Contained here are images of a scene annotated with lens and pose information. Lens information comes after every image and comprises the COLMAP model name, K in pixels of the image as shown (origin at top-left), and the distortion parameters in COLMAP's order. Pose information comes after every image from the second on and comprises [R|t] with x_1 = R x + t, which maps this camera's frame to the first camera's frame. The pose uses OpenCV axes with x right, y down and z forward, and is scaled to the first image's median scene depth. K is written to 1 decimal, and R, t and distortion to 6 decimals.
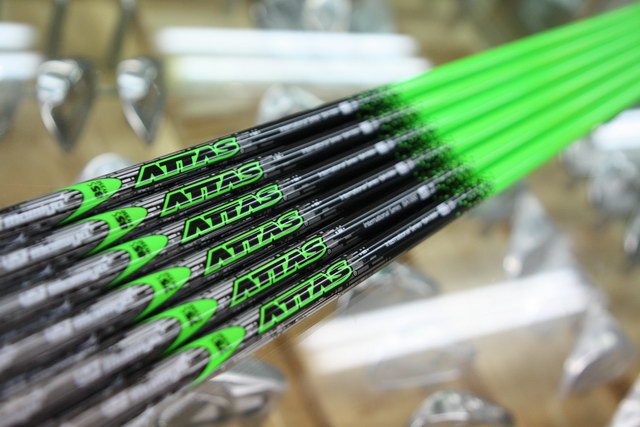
lens RADIAL K [[886.7, 0, 320.0], [0, 886.7, 213.5], [0, 0, 1]] dist [-0.035171, -0.001631]
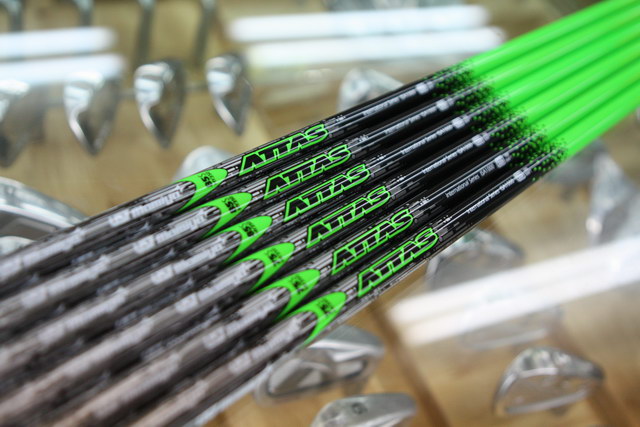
lens RADIAL K [[886.7, 0, 320.0], [0, 886.7, 213.5], [0, 0, 1]] dist [-0.035171, -0.001631]
pose [[0.993449, -0.066152, -0.093178, -0.005000], [0.068356, 0.997447, 0.020659, 0.002486], [0.091573, -0.026893, 0.995435, -0.111396]]
